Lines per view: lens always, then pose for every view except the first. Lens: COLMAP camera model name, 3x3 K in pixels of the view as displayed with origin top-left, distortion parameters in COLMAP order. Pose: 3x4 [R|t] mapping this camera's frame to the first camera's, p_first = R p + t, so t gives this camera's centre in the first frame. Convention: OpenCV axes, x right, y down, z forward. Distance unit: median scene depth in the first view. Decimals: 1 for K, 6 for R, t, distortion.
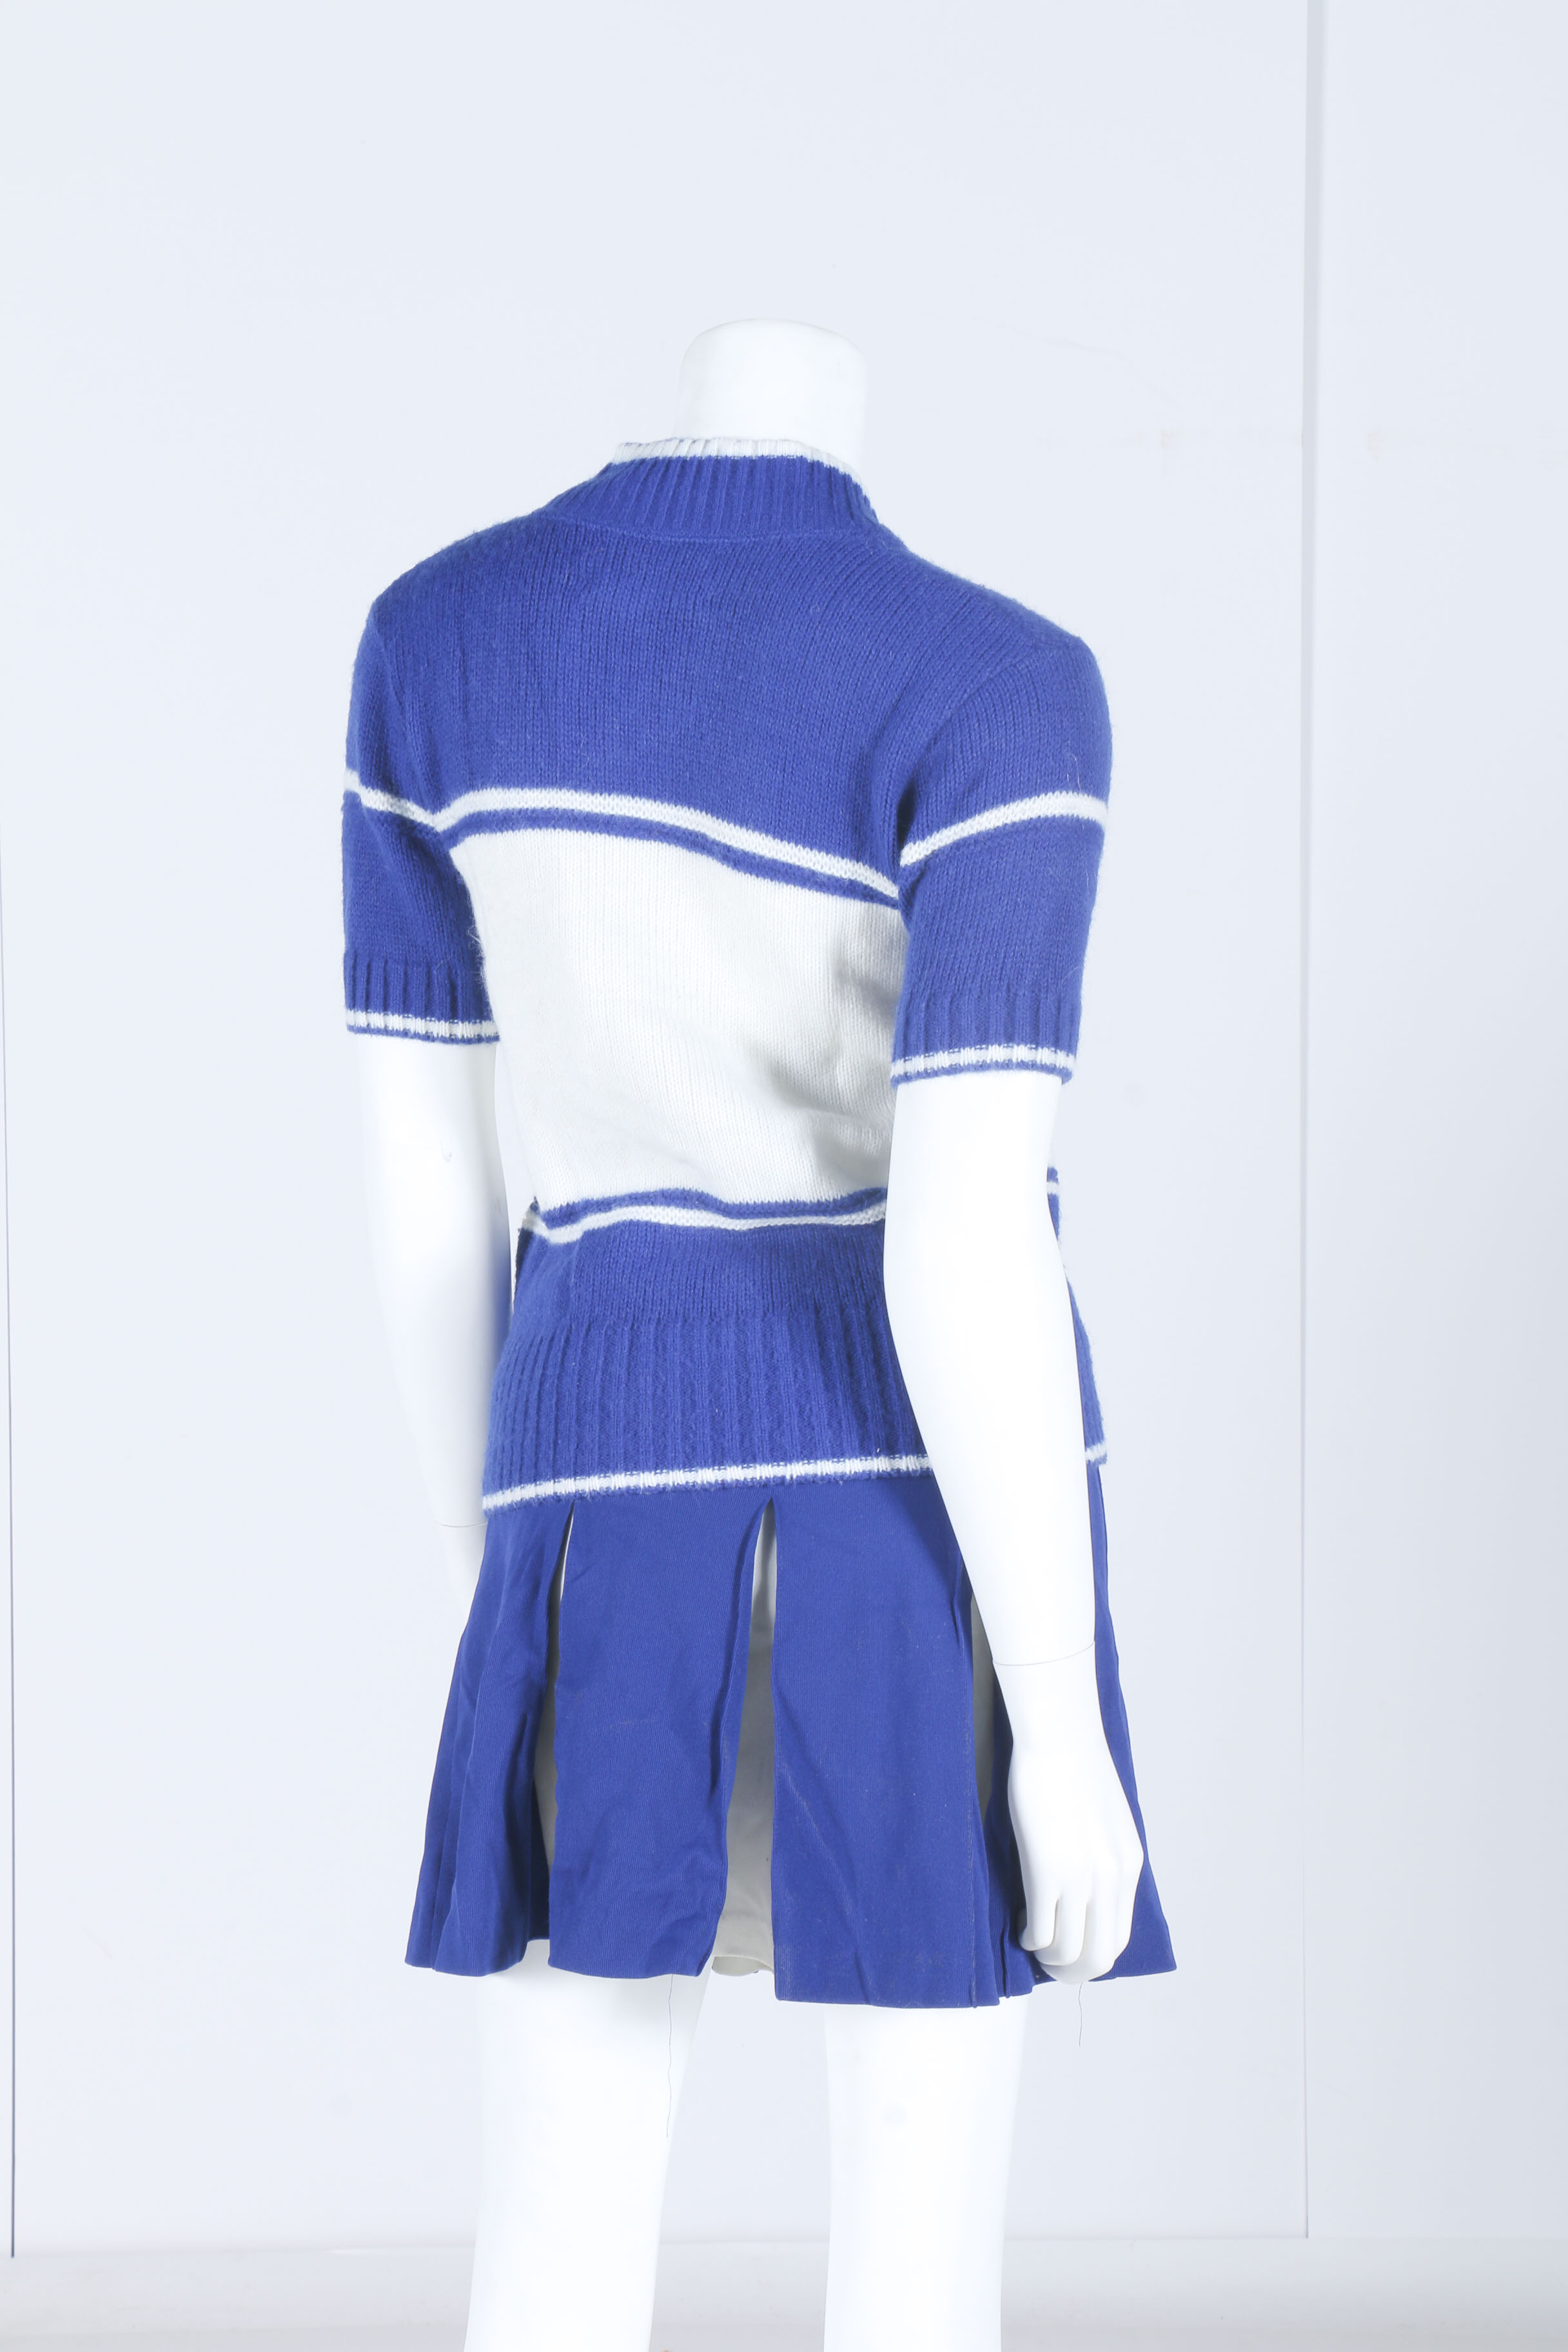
lens RADIAL K [[5492.7, 0, 785.9], [0, 5492.7, 1164.8], [0, 0, 1]] dist [0.257581, 0.000000]
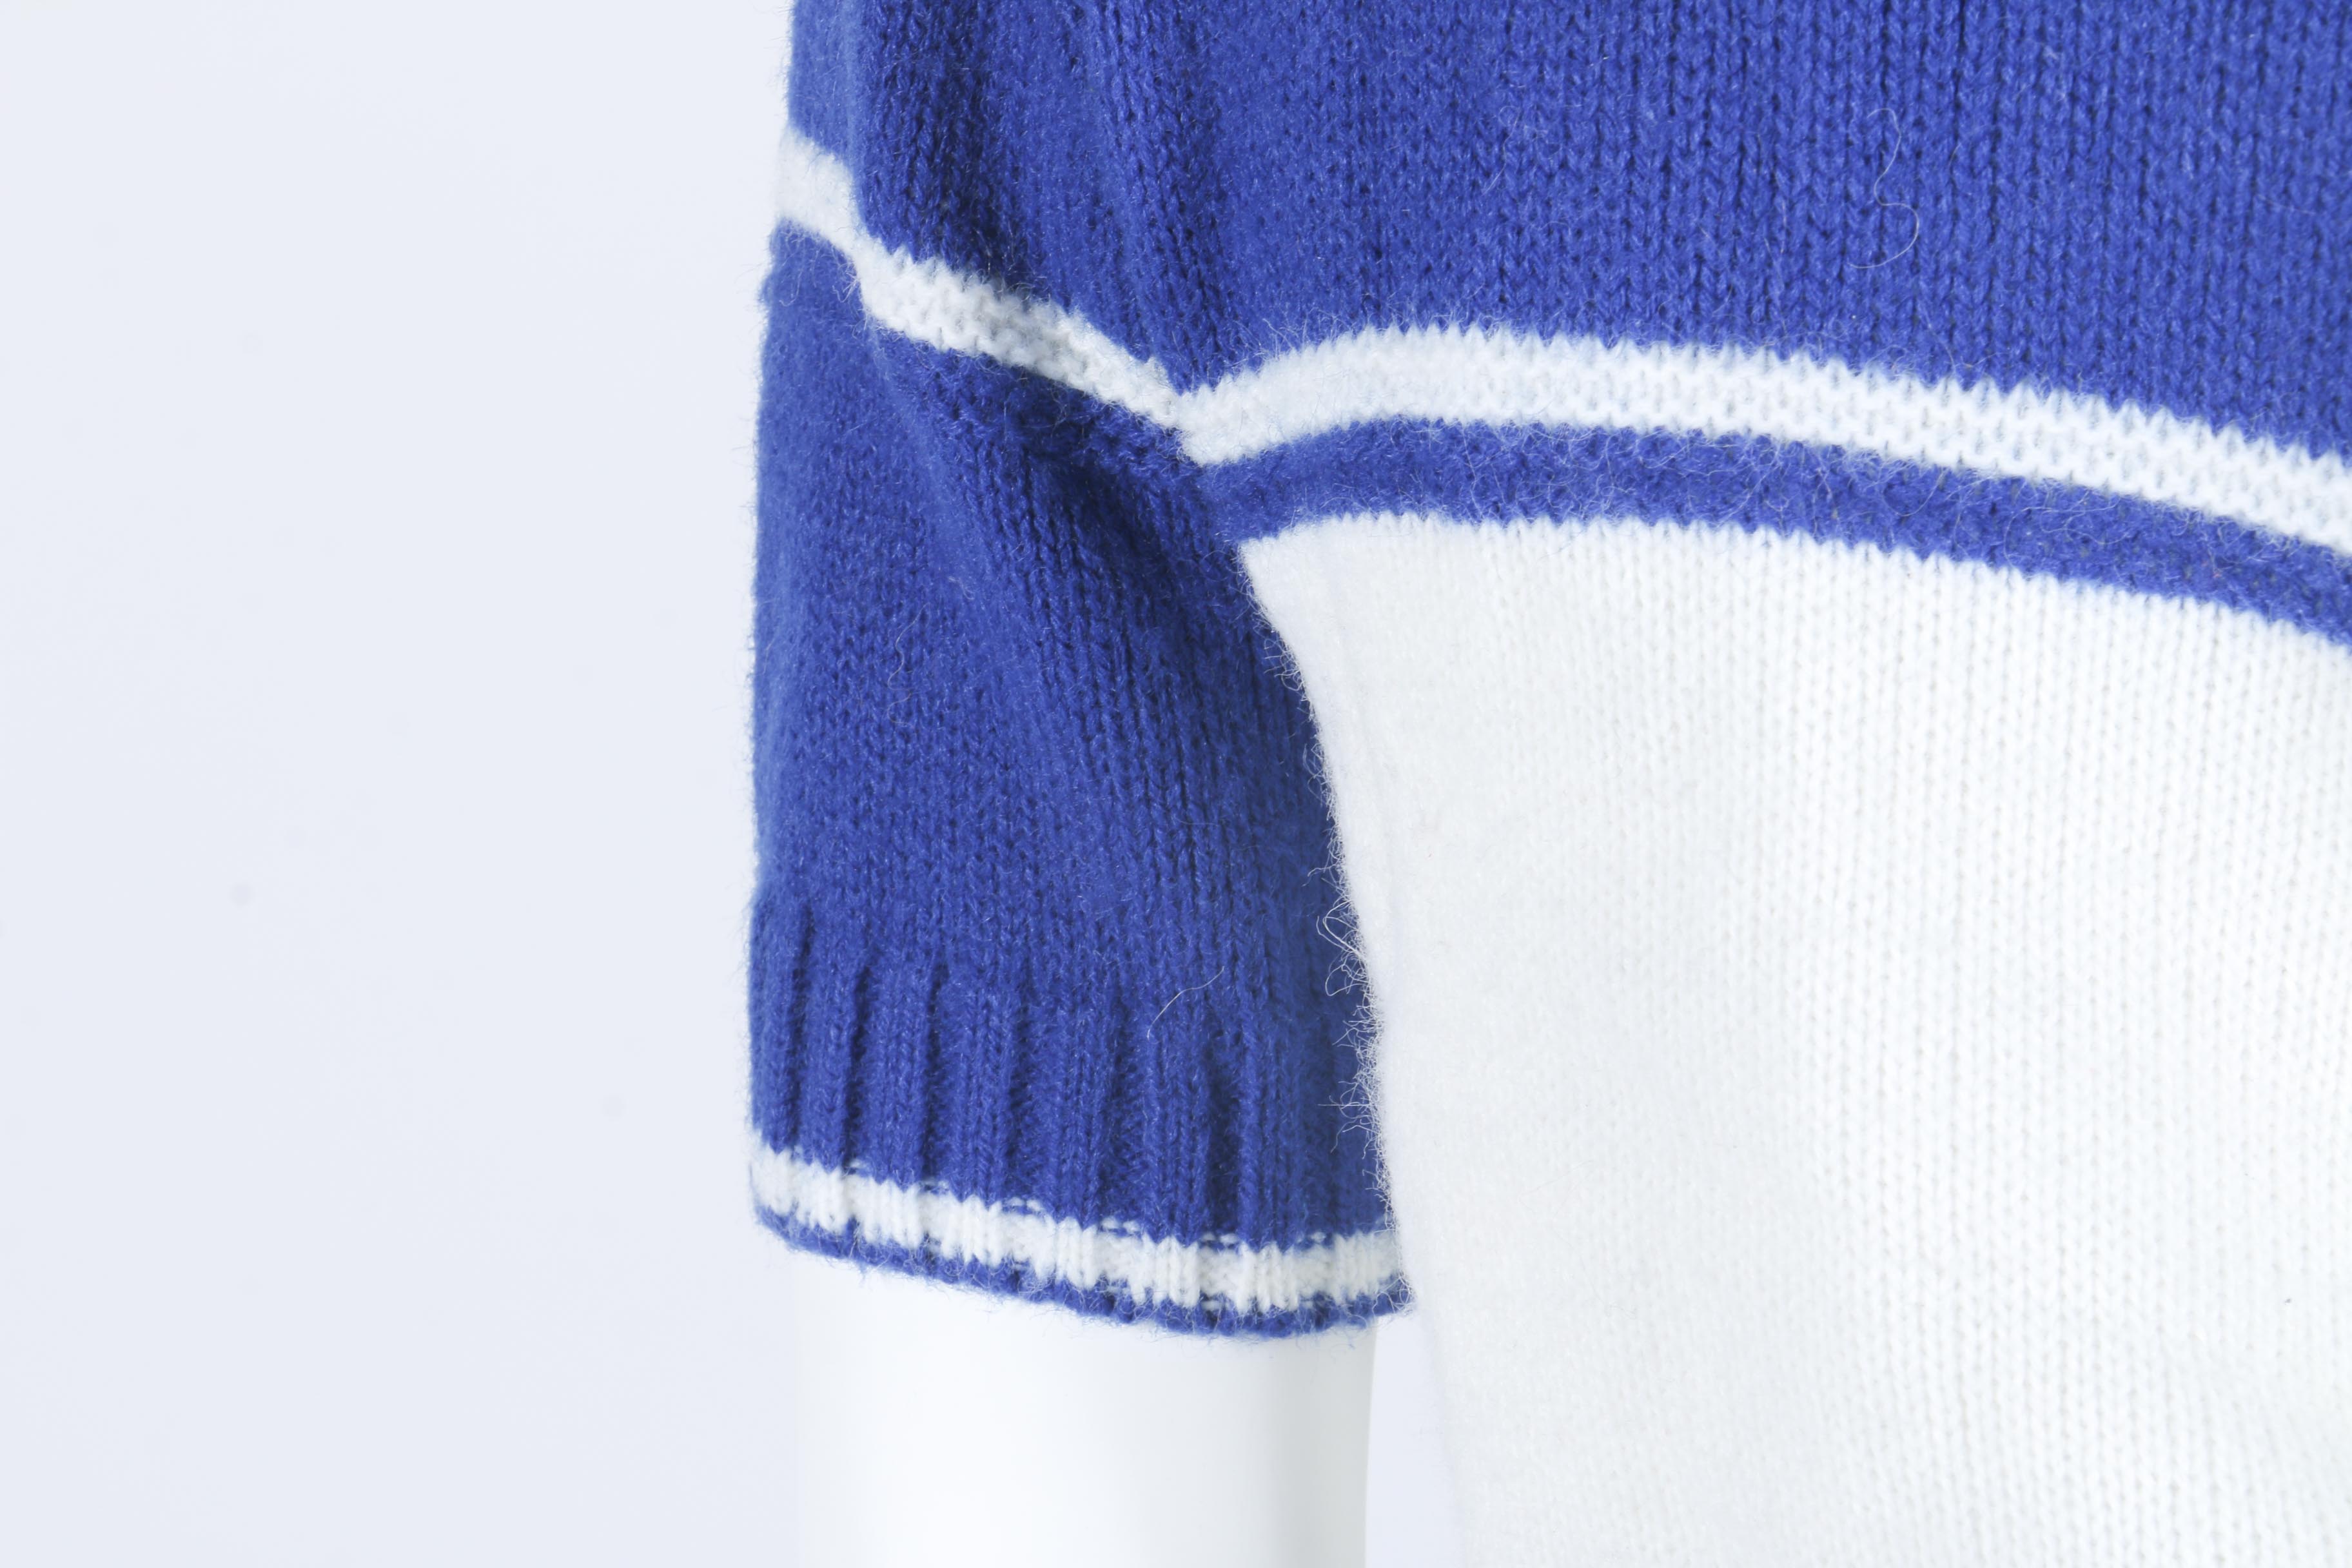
lens RADIAL K [[11639.0, 0, 1175.9], [0, 11639.0, 784.9], [0, 0, 1]] dist [0.439113, 0.000000]
pose [[0.999284, 0.035439, -0.013240, -0.056511], [-0.034571, 0.997546, 0.060889, -0.075805], [0.015365, -0.060388, 0.998057, 0.507417]]
